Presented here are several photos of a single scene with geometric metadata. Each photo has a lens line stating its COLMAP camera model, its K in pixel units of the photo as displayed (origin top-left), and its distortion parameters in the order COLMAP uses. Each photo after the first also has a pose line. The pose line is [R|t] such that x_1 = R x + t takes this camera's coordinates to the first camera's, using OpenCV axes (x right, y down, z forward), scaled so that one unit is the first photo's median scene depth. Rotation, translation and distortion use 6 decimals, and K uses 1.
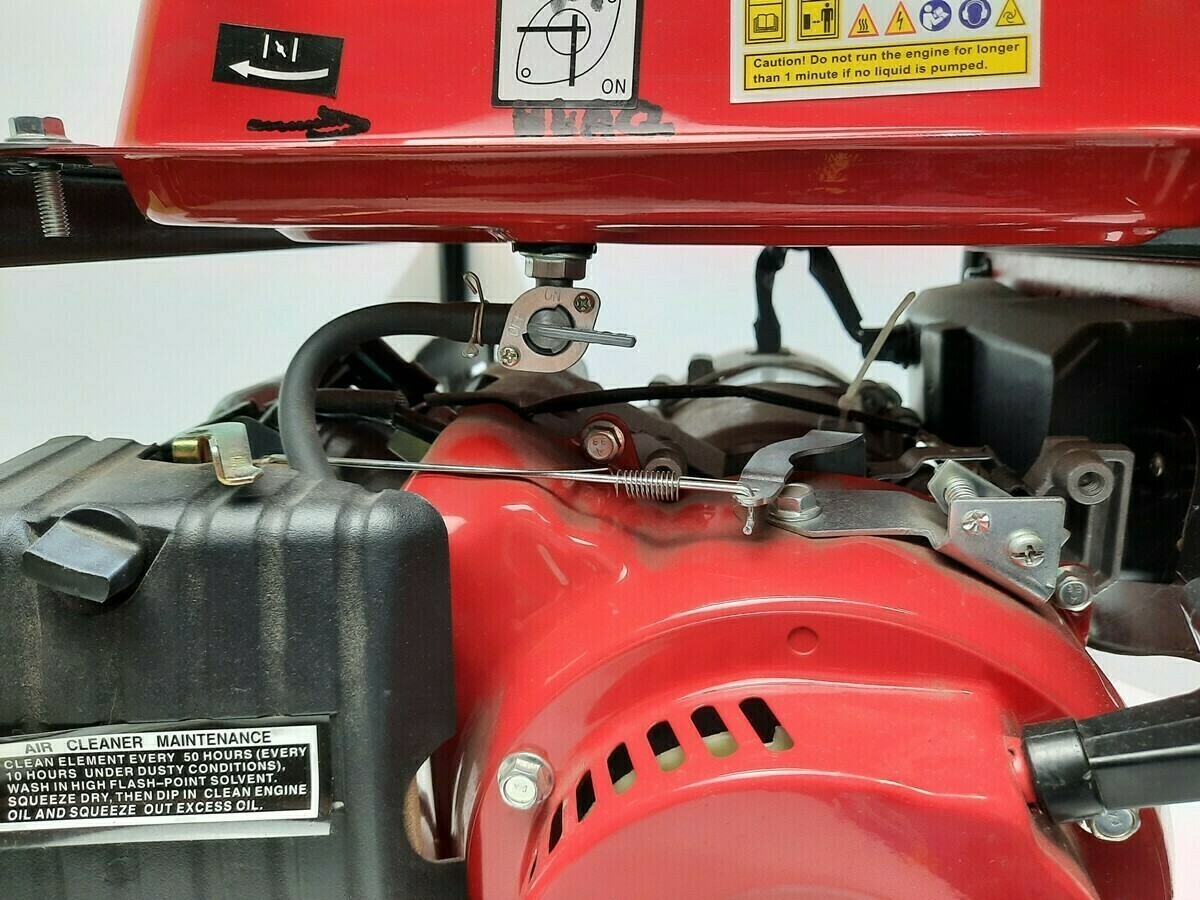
lens RADIAL K [[927.3, 0, 595.9], [0, 927.3, 445.3], [0, 0, 1]] dist [-0.007971, -0.013892]
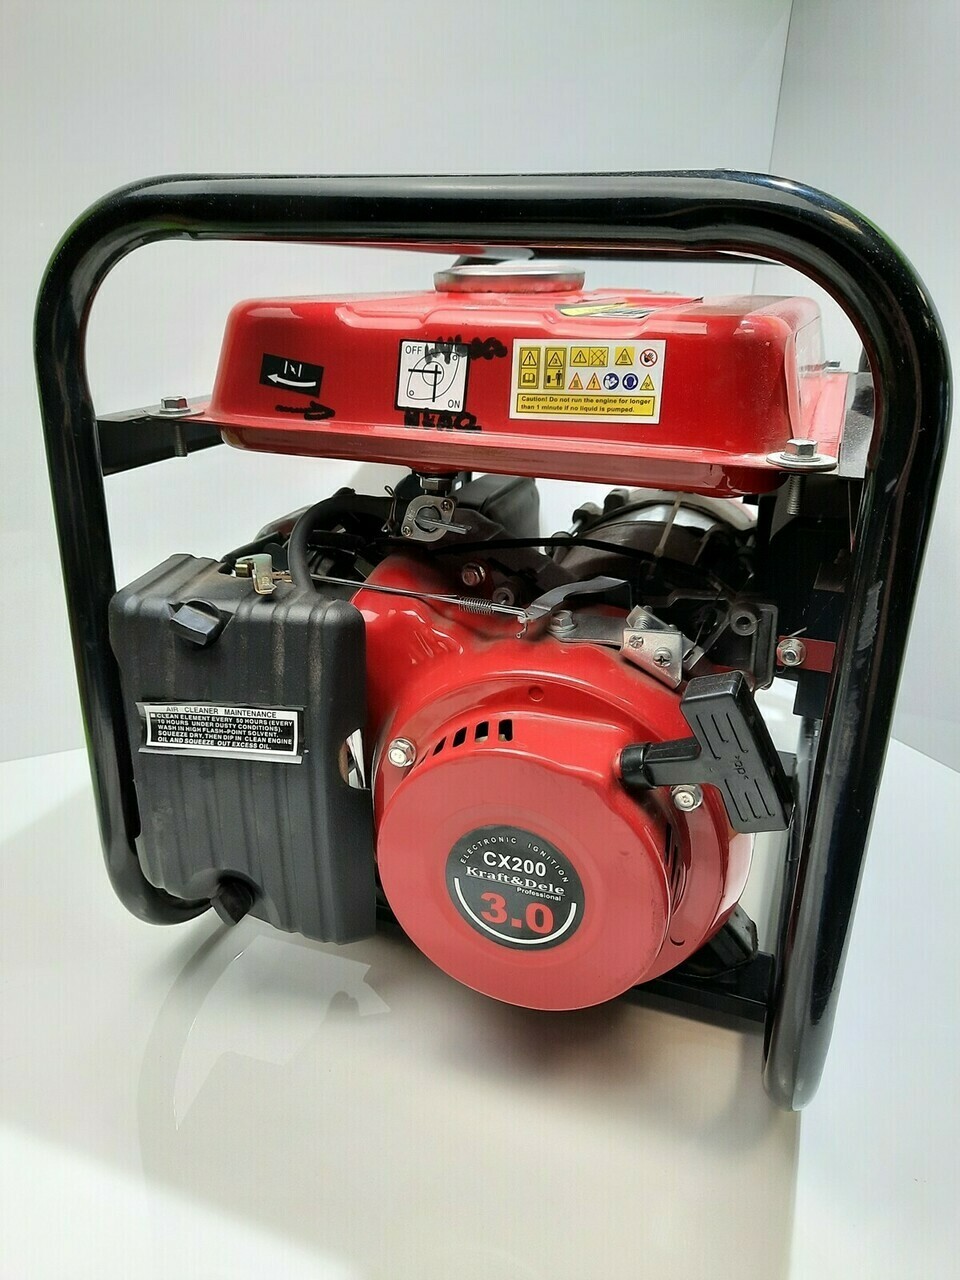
lens RADIAL K [[989.1, 0, 482.3], [0, 989.1, 642.8], [0, 0, 1]] dist [-0.007971, -0.013892]
pose [[0.981604, 0.084927, -0.170999, 0.471768], [-0.061110, 0.988260, 0.140028, -0.185646], [0.180884, -0.127002, 0.975270, -1.067415]]
